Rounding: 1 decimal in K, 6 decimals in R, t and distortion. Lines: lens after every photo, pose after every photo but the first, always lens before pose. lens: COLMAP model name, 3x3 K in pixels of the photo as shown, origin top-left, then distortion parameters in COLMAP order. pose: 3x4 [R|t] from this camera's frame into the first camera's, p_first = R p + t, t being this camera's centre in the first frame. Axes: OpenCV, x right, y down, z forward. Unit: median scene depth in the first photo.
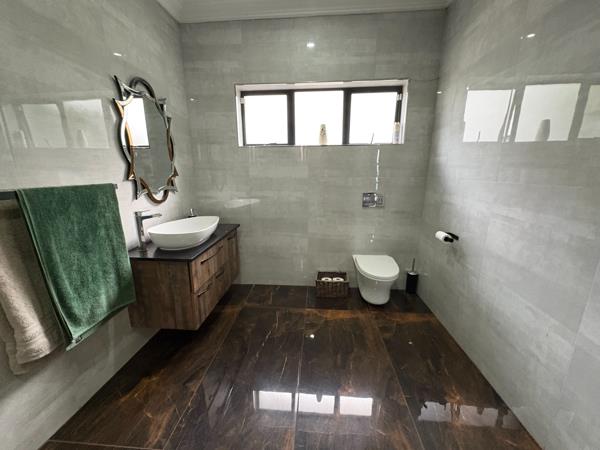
lens RADIAL K [[236.0, 0, 299.4], [0, 236.0, 225.9], [0, 0, 1]] dist [-0.018913, 0.000032]
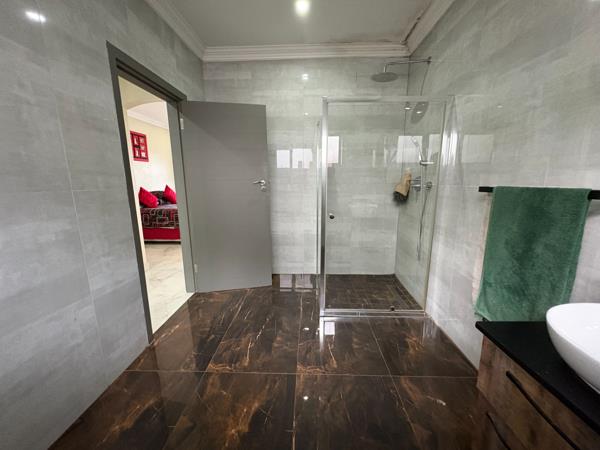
lens RADIAL K [[236.0, 0, 301.1], [0, 236.0, 225.0], [0, 0, 1]] dist [-0.018913, 0.000032]
pose [[-0.999361, 0.014416, -0.032694, -0.021421], [0.000021, 0.915237, 0.402916, -0.452405], [0.035731, 0.402658, -0.914653, 2.042065]]
